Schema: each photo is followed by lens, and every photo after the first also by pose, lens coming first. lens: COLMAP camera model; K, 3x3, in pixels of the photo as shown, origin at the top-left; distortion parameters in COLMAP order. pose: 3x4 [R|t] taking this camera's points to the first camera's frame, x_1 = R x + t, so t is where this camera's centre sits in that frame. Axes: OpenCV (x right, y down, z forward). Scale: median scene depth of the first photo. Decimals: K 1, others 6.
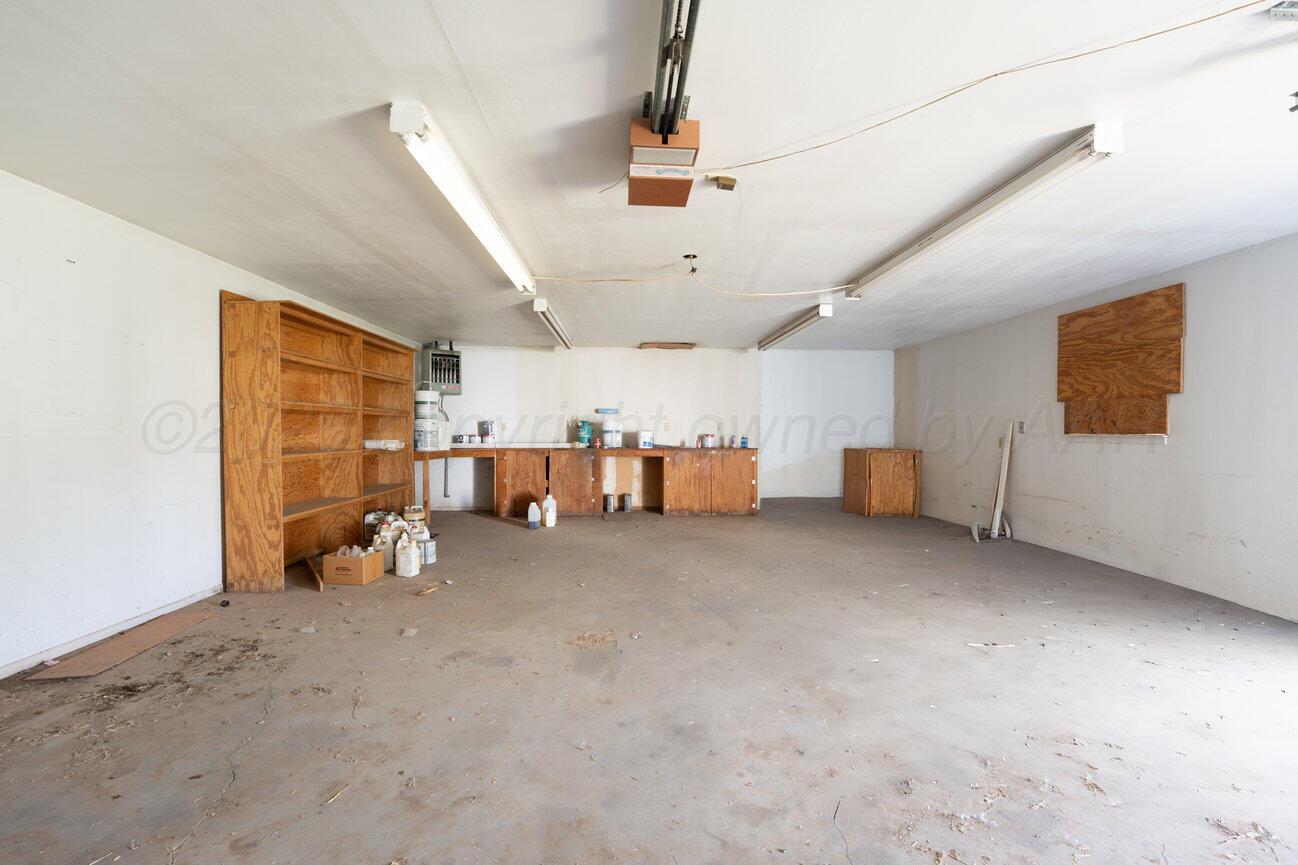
lens RADIAL K [[536.9, 0, 649.4], [0, 536.9, 425.8], [0, 0, 1]] dist [0.000925, -0.000461]
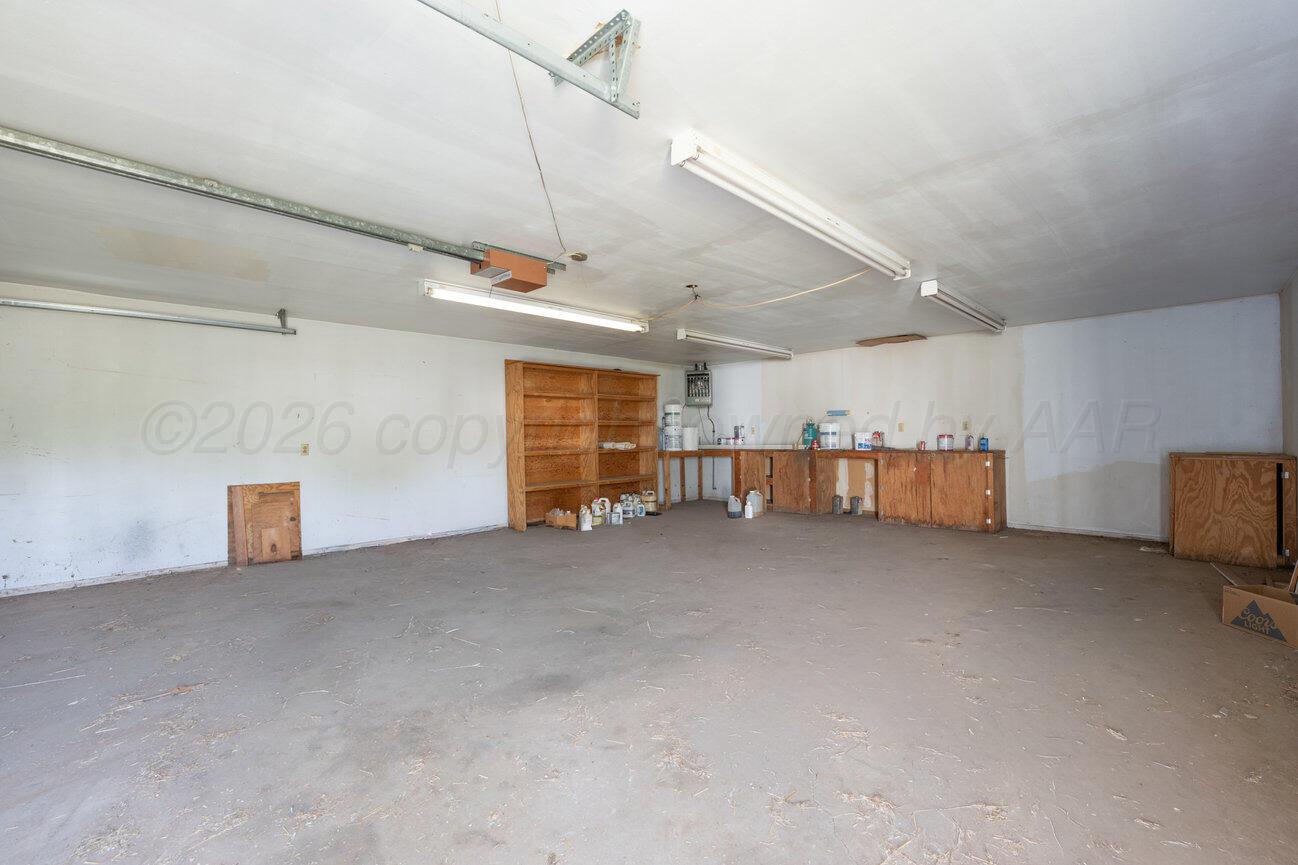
lens RADIAL K [[536.9, 0, 649.4], [0, 536.9, 425.8], [0, 0, 1]] dist [0.000925, -0.000461]
pose [[0.682682, -0.025633, -0.730265, 0.445729], [0.022765, 0.999645, -0.013808, 0.002926], [0.730361, -0.007198, 0.683024, 0.065128]]
